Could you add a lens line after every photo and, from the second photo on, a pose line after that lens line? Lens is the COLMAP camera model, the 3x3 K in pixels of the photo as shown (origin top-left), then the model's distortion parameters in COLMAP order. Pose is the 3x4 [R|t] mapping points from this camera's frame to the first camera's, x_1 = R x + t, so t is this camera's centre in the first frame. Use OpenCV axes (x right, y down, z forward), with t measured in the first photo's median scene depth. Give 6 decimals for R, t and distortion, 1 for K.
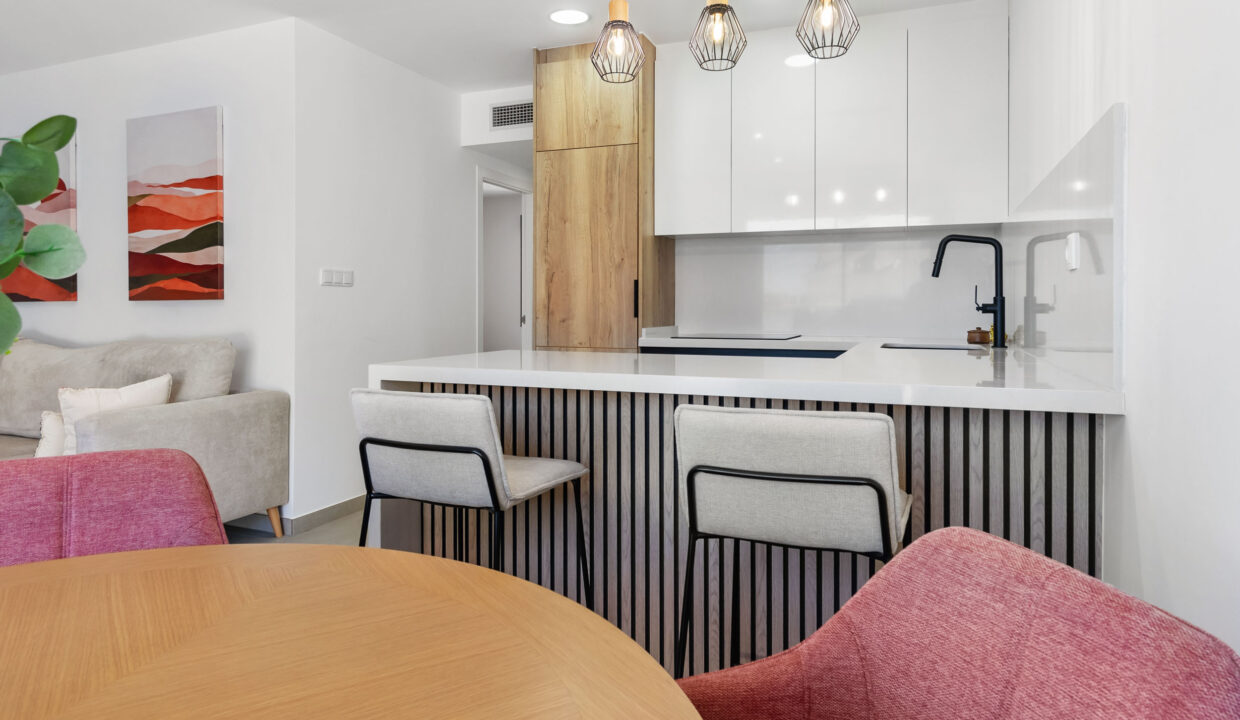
lens RADIAL K [[741.0, 0, 616.4], [0, 741.0, 291.0], [0, 0, 1]] dist [0.005705, 0.001803]
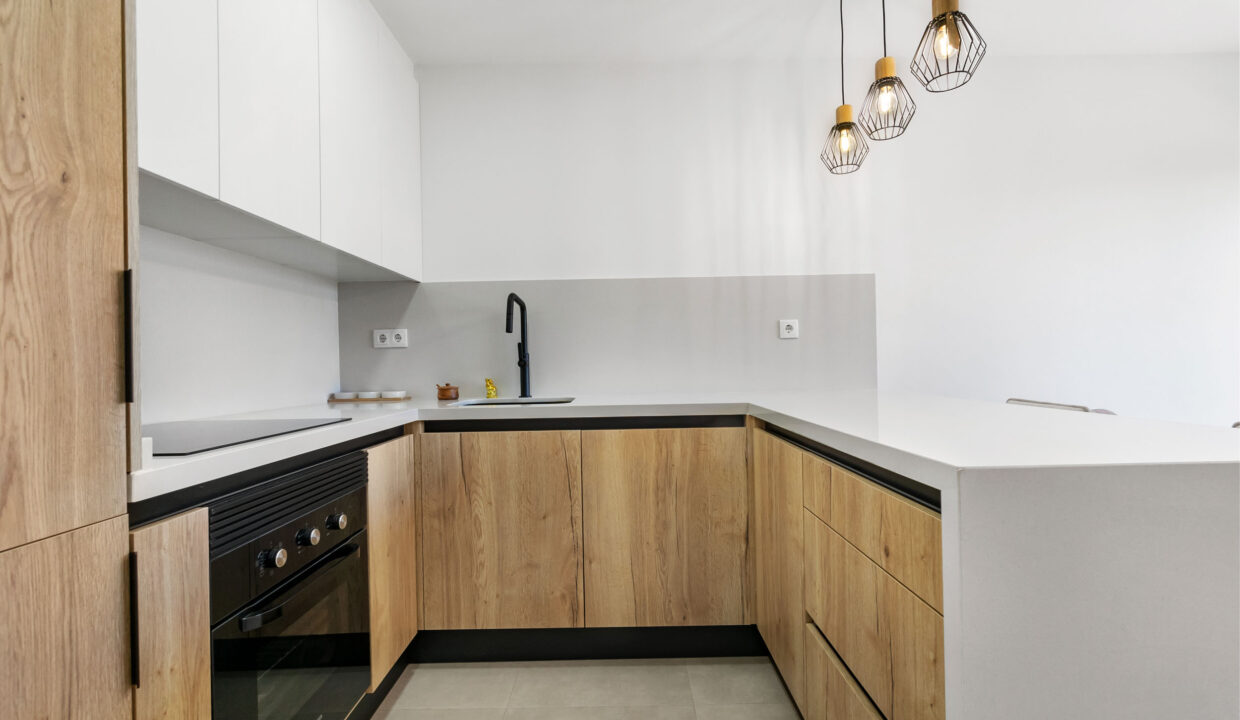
lens RADIAL K [[532.0, 0, 620.0], [0, 532.0, 360.0], [0, 0, 1]] dist [-0.002682, 0.000209]
pose [[-0.387200, 0.011132, 0.921929, -0.230350], [-0.002998, 0.999907, -0.013332, 0.021119], [-0.921991, -0.007927, -0.387131, 0.885839]]
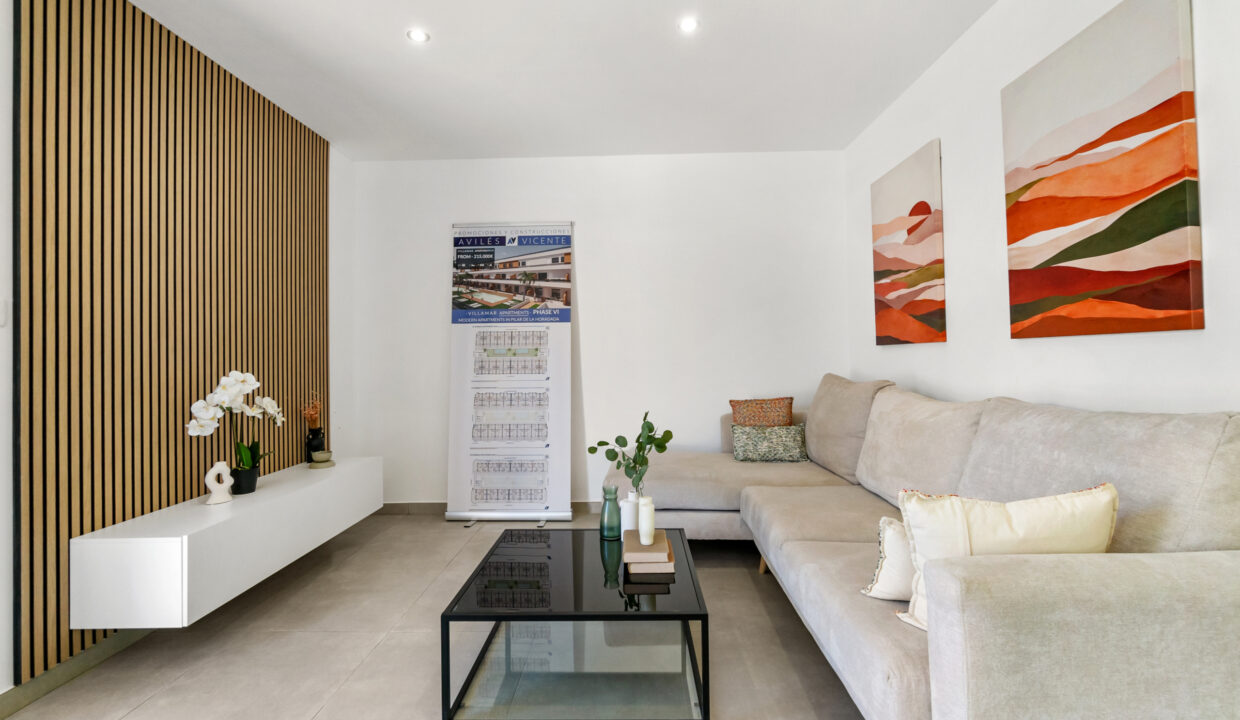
lens RADIAL K [[539.8, 0, 620.0], [0, 539.8, 360.0], [0, 0, 1]] dist [-0.003251, 0.000245]
pose [[0.367865, 0.001758, -0.929877, -0.324195], [0.037048, 0.999177, 0.016545, 0.011328], [0.929141, -0.040536, 0.367497, 0.476251]]
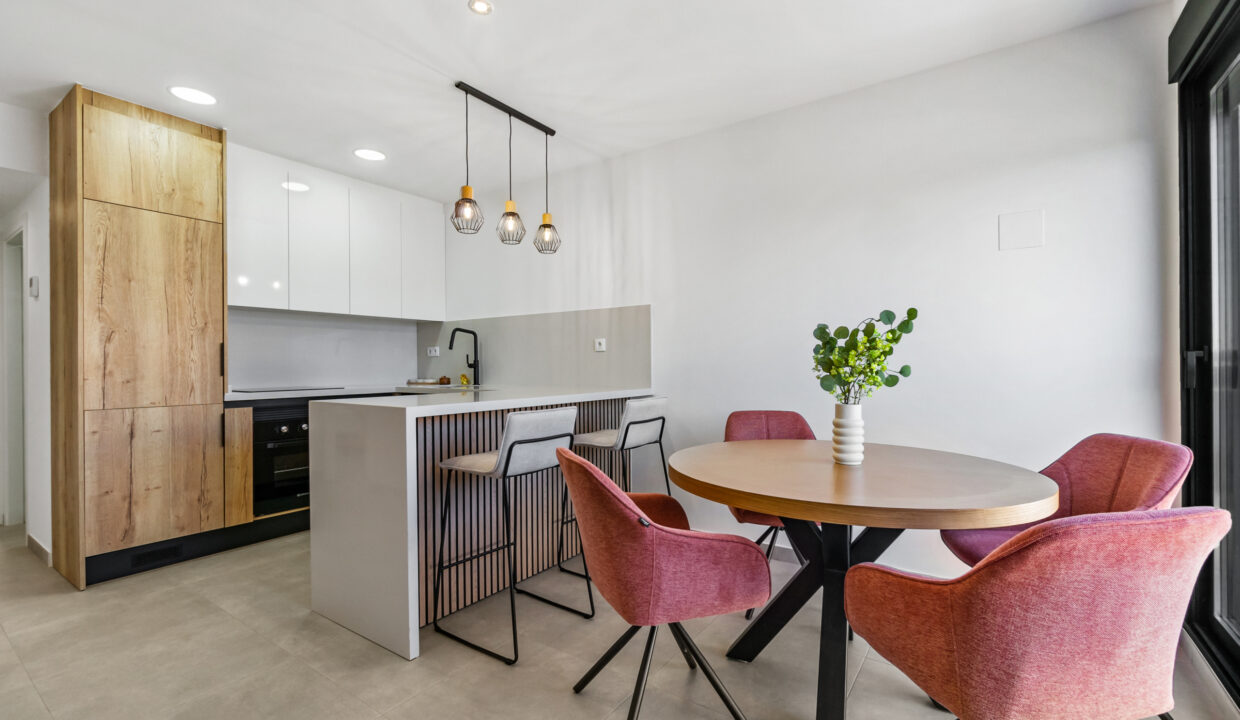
lens RADIAL K [[532.5, 0, 625.9], [0, 532.5, 363.6], [0, 0, 1]] dist [-0.001874, -0.000352]
pose [[0.198984, 0.000097, 0.980003, -0.643795], [-0.015050, 0.999882, 0.002957, 0.004874], [-0.979887, -0.015337, 0.198962, 0.218797]]
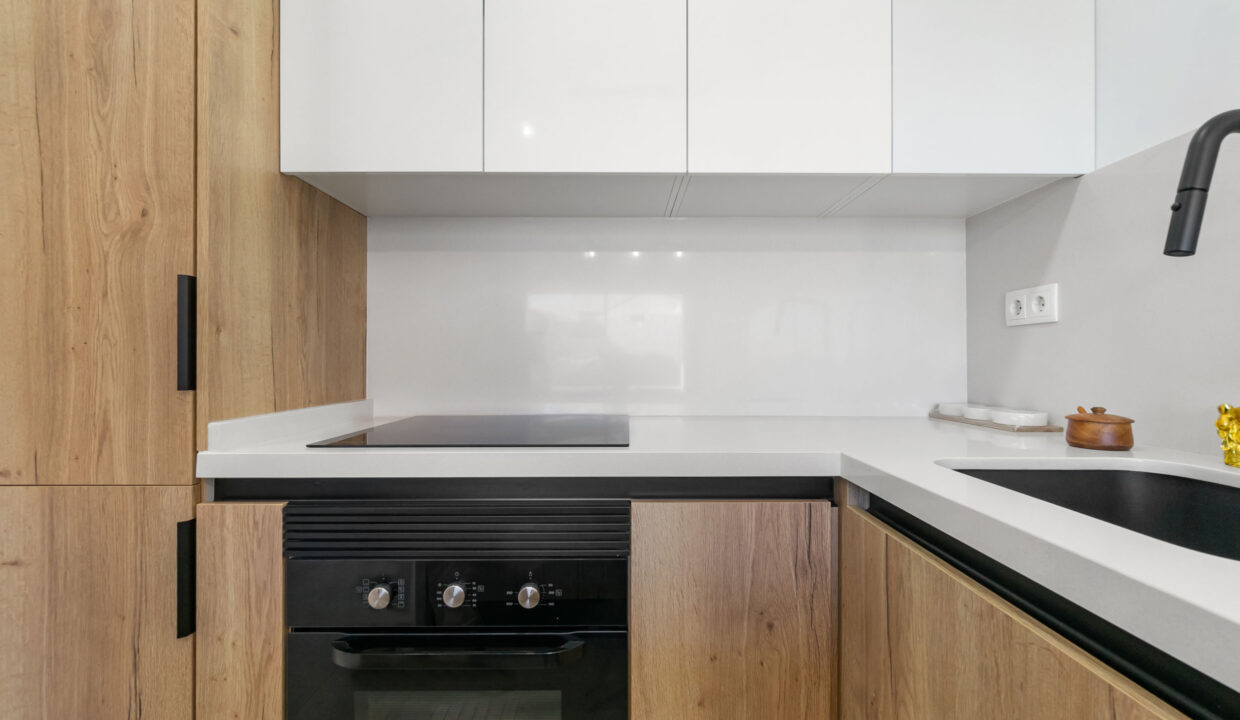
lens RADIAL K [[532.5, 0, 625.9], [0, 532.5, 363.6], [0, 0, 1]] dist [-0.001874, -0.000352]
pose [[0.922121, -0.002176, 0.386897, 0.112619], [-0.007385, 0.999703, 0.023223, 0.016620], [-0.386832, -0.024272, 0.921831, 0.691725]]
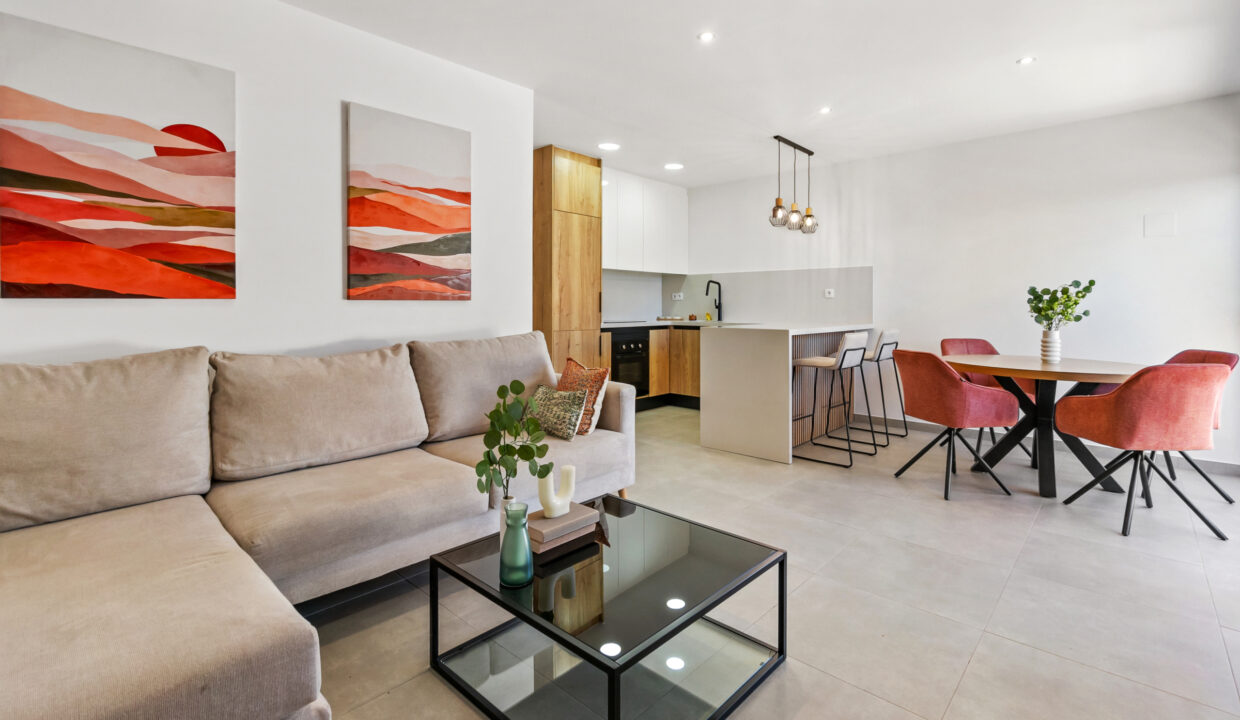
lens RADIAL K [[558.8, 0, 612.8], [0, 558.8, 307.5], [0, 0, 1]] dist [-0.003174, -0.000192]
pose [[0.345125, -0.001909, 0.938555, -1.248416], [-0.023177, 0.999676, 0.010556, 0.008068], [-0.938270, -0.025396, 0.344969, 0.479032]]
